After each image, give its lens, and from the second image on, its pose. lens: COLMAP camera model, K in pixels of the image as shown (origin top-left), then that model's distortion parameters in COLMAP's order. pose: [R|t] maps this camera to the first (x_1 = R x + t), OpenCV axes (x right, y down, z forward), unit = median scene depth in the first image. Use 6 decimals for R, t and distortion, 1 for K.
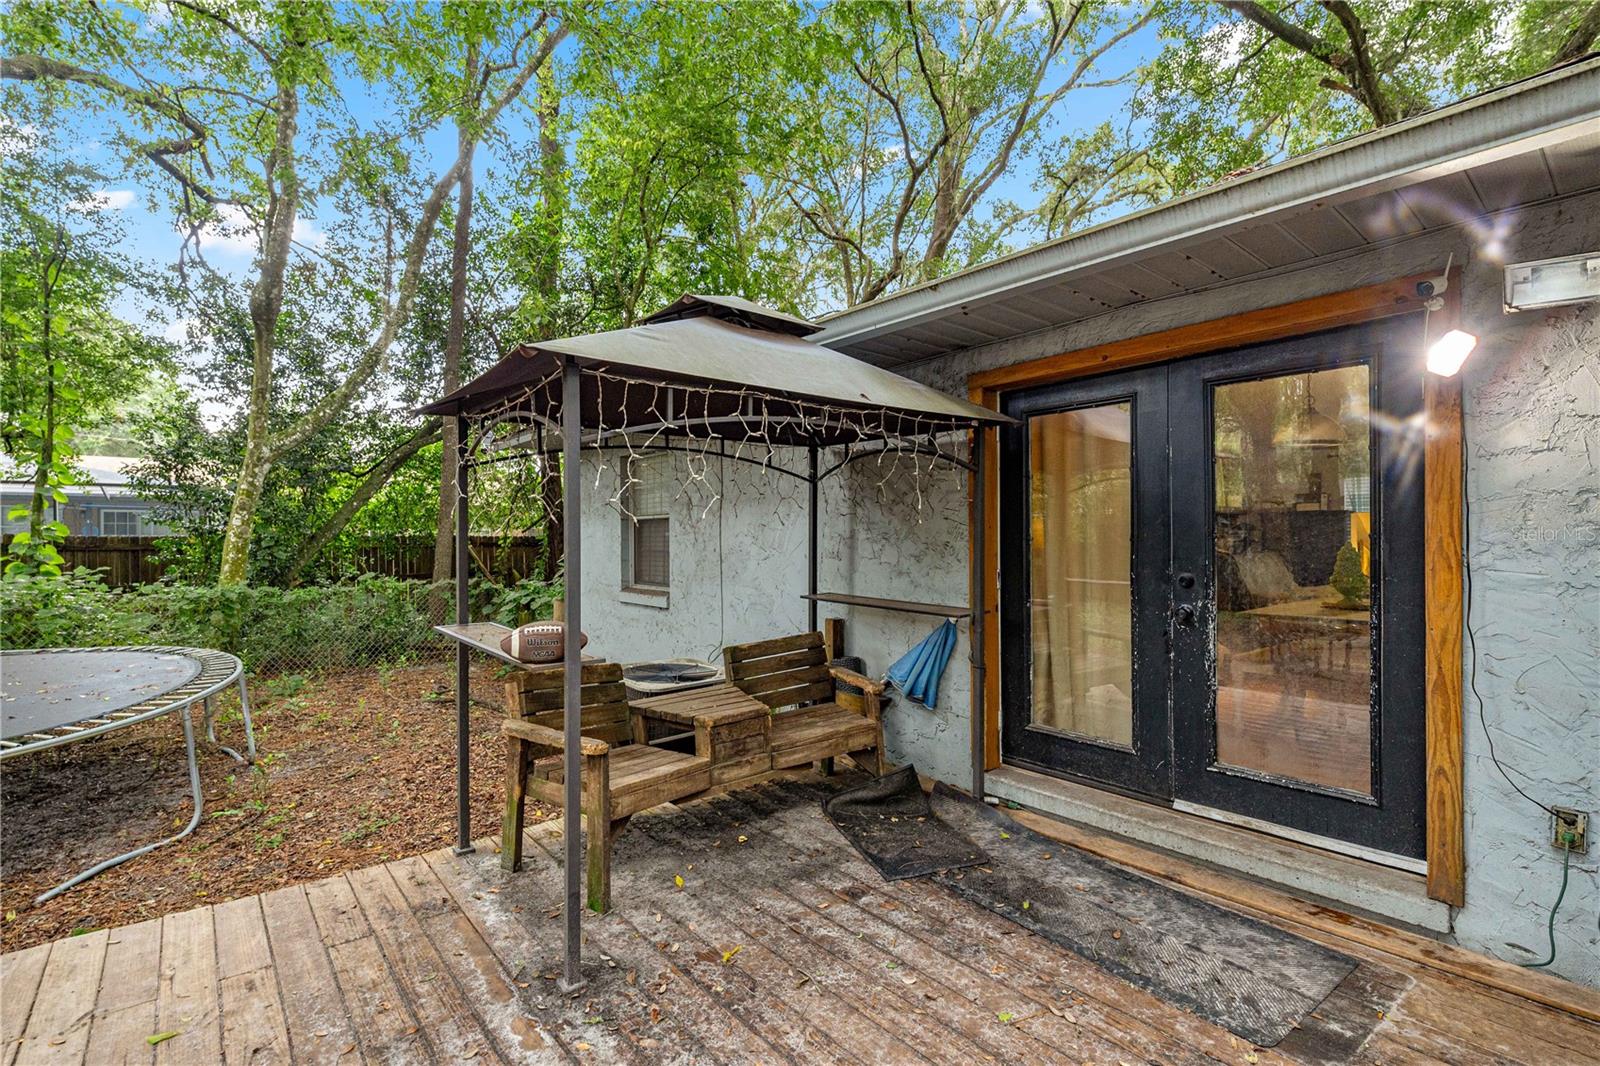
lens RADIAL K [[732.6, 0, 800.0], [0, 732.6, 533.0], [0, 0, 1]] dist [-0.000086, 0.001428]
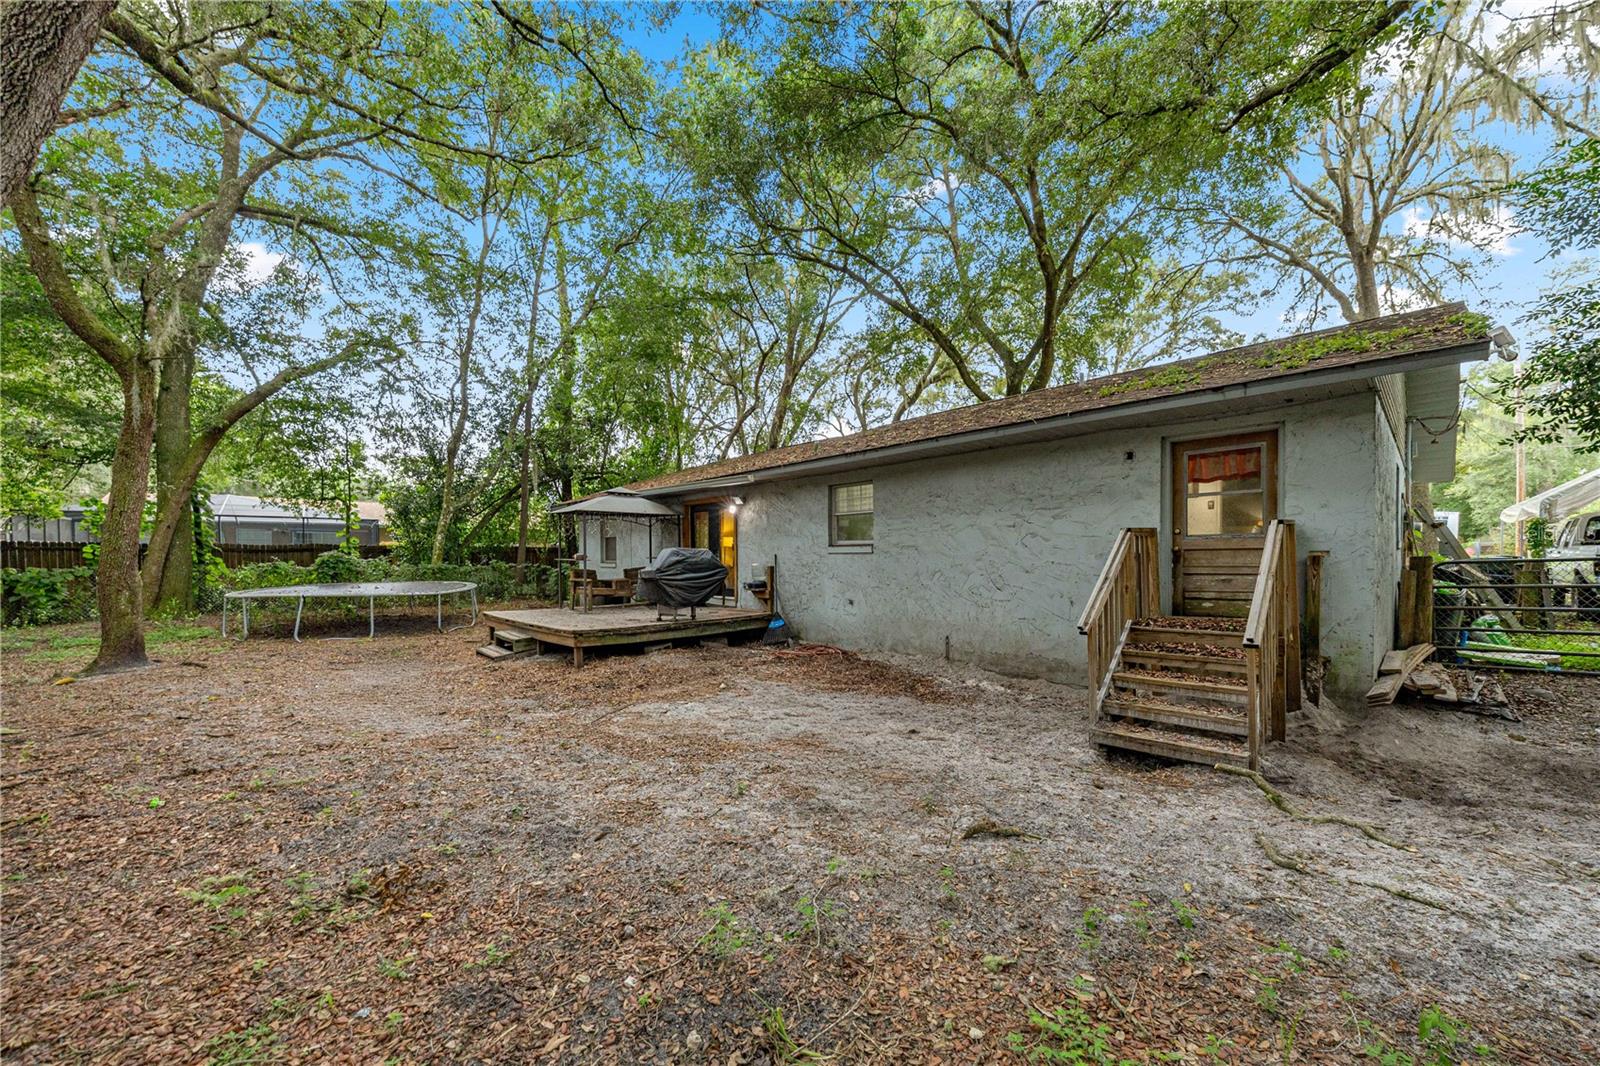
lens RADIAL K [[607.0, 0, 799.3], [0, 607.0, 559.7], [0, 0, 1]] dist [-0.000907, -0.000094]
pose [[0.998487, 0.002374, 0.054944, 0.303292], [-0.002661, 0.999983, 0.005139, 0.043868], [-0.054931, -0.005277, 0.998476, -1.057461]]
